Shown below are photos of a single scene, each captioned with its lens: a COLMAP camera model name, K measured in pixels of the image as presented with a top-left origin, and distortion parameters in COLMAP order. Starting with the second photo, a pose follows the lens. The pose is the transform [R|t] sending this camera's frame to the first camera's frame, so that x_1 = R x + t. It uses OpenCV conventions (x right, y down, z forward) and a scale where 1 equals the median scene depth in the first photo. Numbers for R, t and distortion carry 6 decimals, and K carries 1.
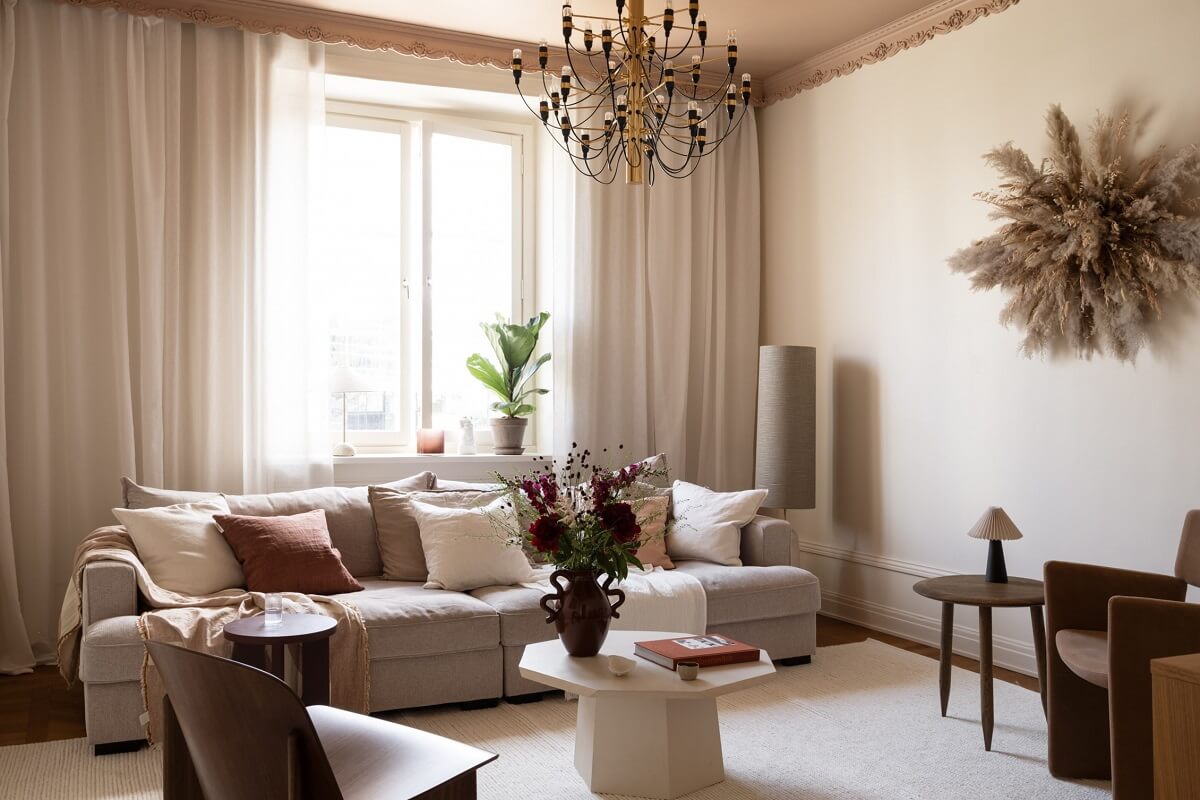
lens RADIAL K [[1129.8, 0, 600.0], [0, 1129.8, 400.0], [0, 0, 1]] dist [-0.013108, -0.007713]
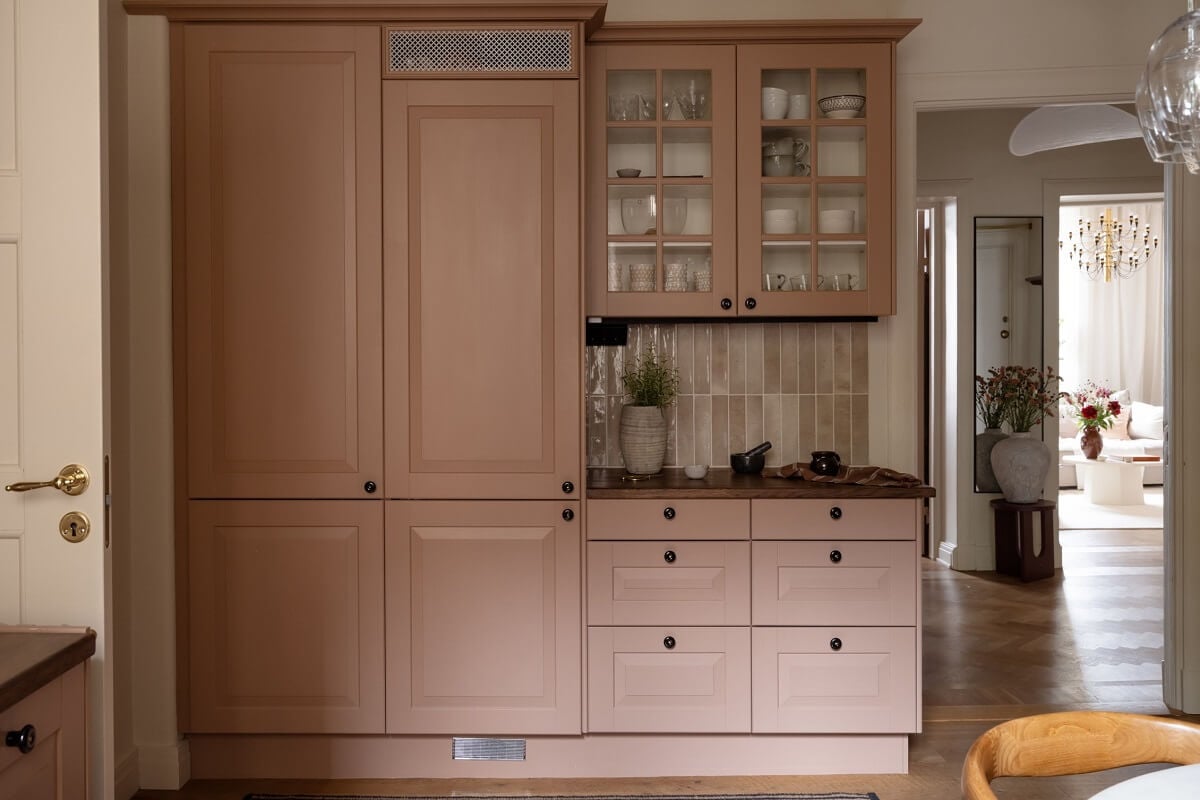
lens RADIAL K [[1082.4, 0, 599.3], [0, 1082.4, 368.6], [0, 0, 1]] dist [-0.009943, -0.004268]
pose [[0.911325, -0.003200, -0.411676, -0.012210], [0.006981, 0.999946, 0.007683, -0.012946], [0.411629, -0.009876, 0.911298, -1.482613]]
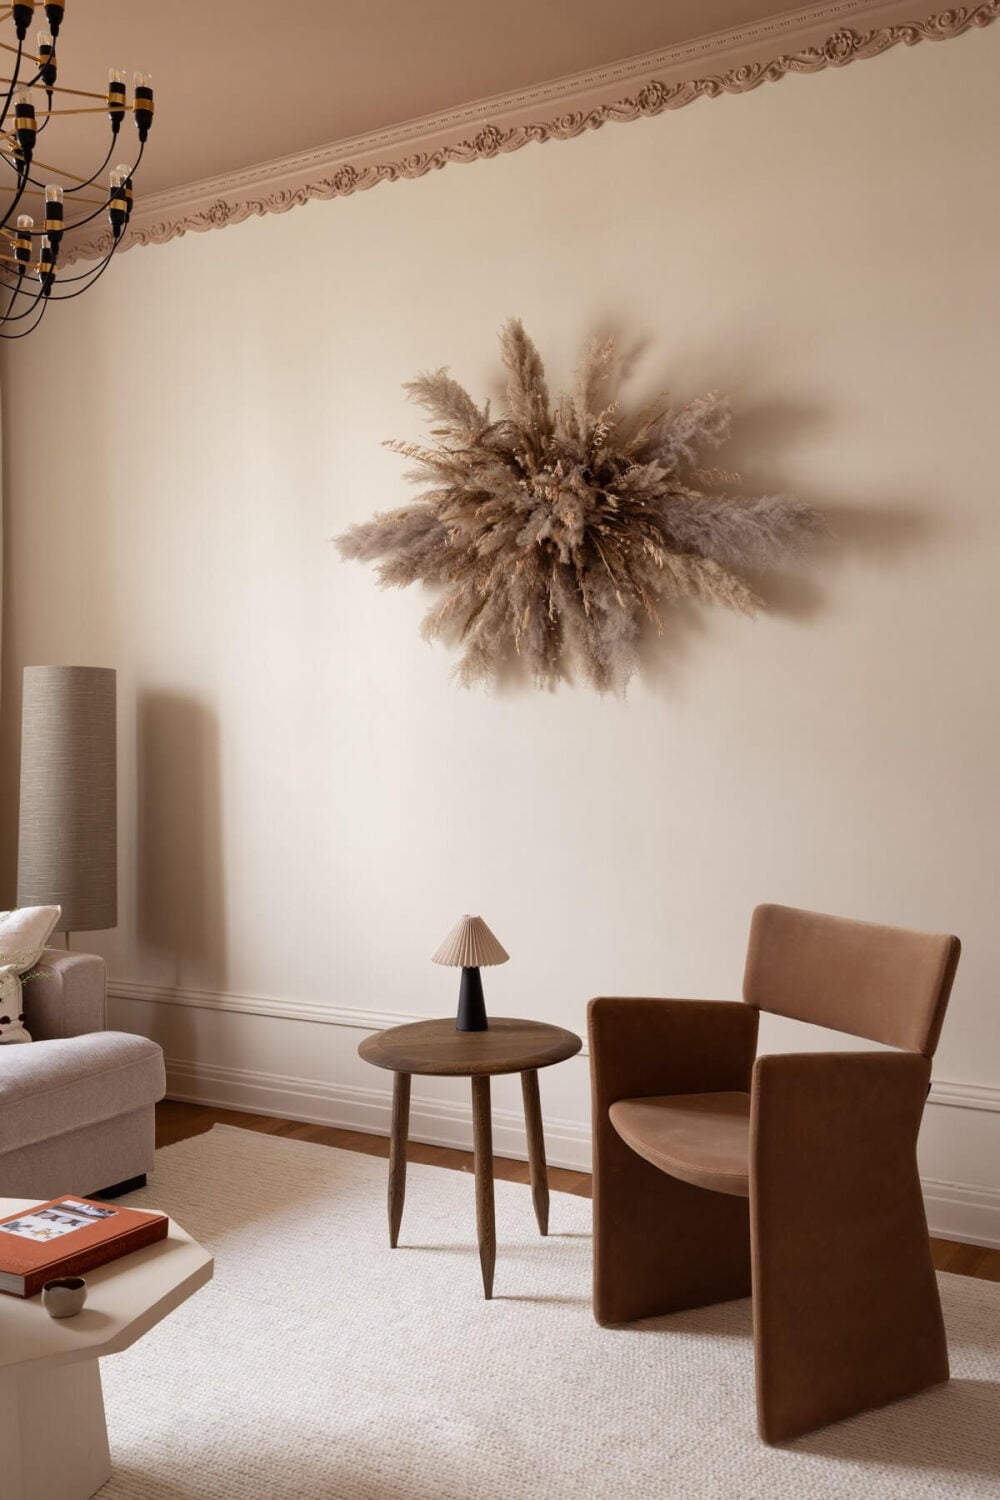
lens RADIAL K [[1470.7, 0, 500.8], [0, 1470.7, 721.6], [0, 0, 1]] dist [-0.011144, -0.005173]
pose [[0.841605, -0.012009, 0.539961, -0.089455], [0.017245, 0.999841, -0.004642, -0.013238], [-0.539819, 0.013218, 0.841678, 0.254166]]
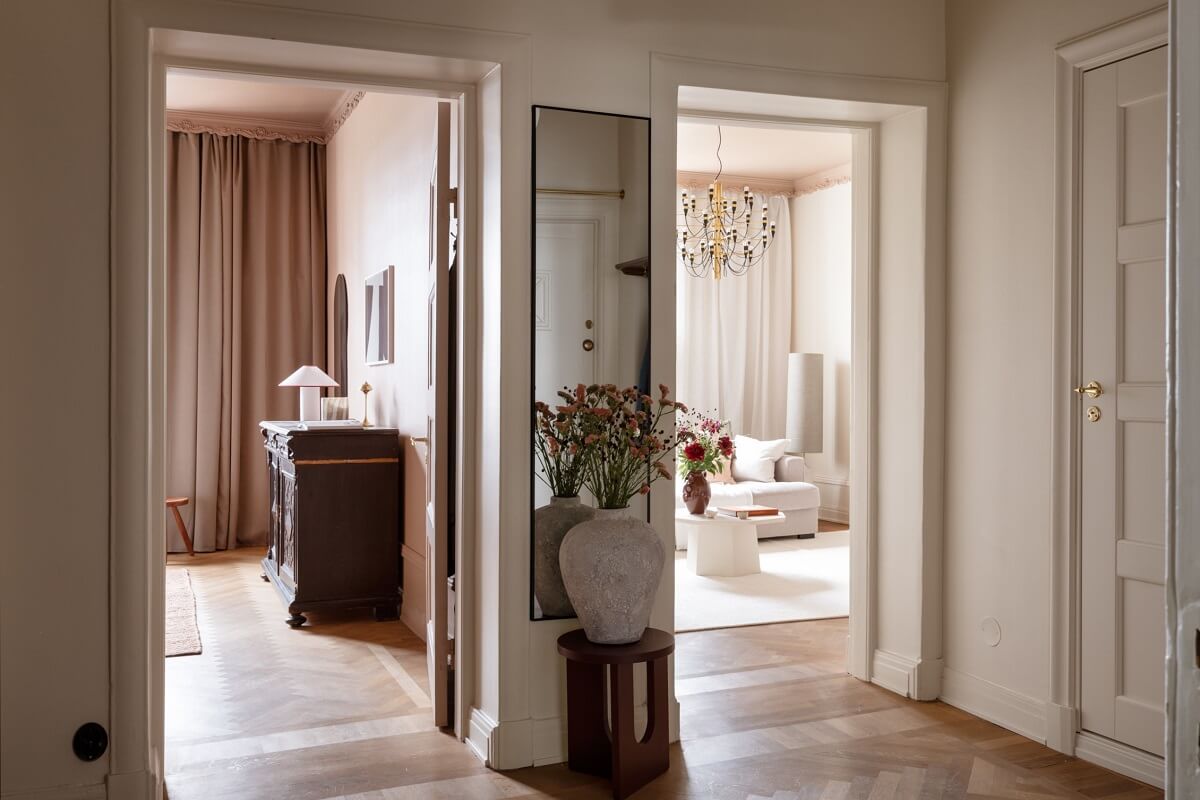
lens RADIAL K [[1082.4, 0, 599.3], [0, 1082.4, 368.6], [0, 0, 1]] dist [-0.009943, -0.004268]
pose [[0.998344, 0.000227, -0.057521, -0.055286], [-0.001150, 0.999871, -0.016013, -0.000862], [0.057510, 0.016052, 0.998216, -0.764787]]
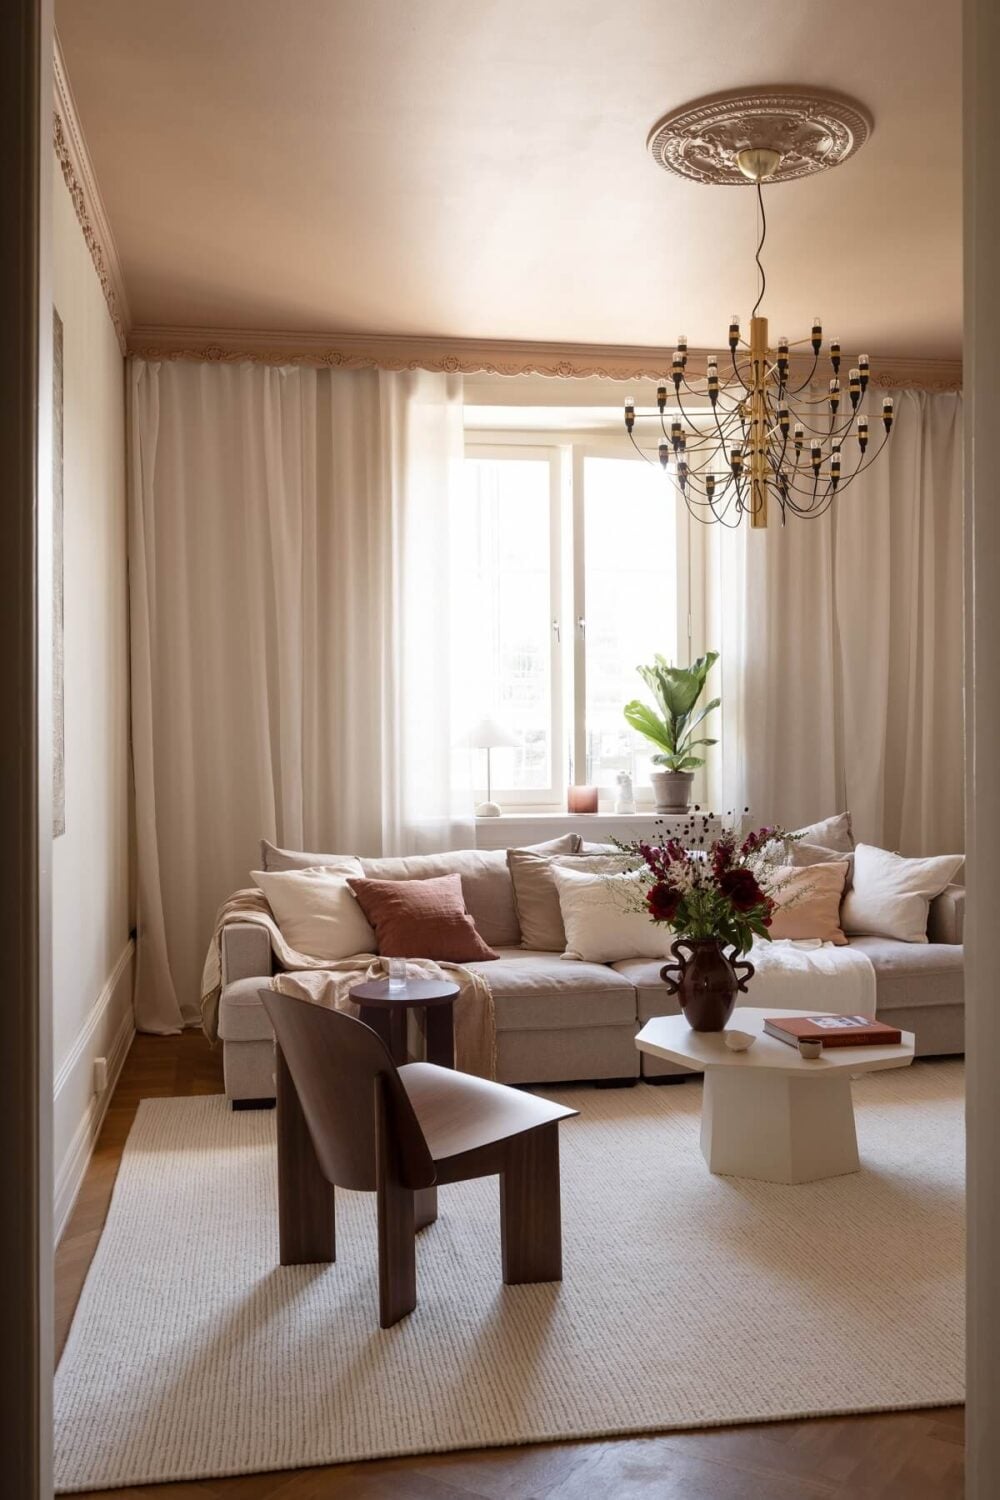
lens RADIAL K [[1412.2, 0, 495.6], [0, 1412.2, 716.5], [0, 0, 1]] dist [-0.013108, -0.007713]
pose [[0.966895, -0.019211, -0.254452, 0.095366], [0.015289, 0.999732, -0.017380, -0.015369], [0.254718, 0.012914, 0.966929, -0.153660]]
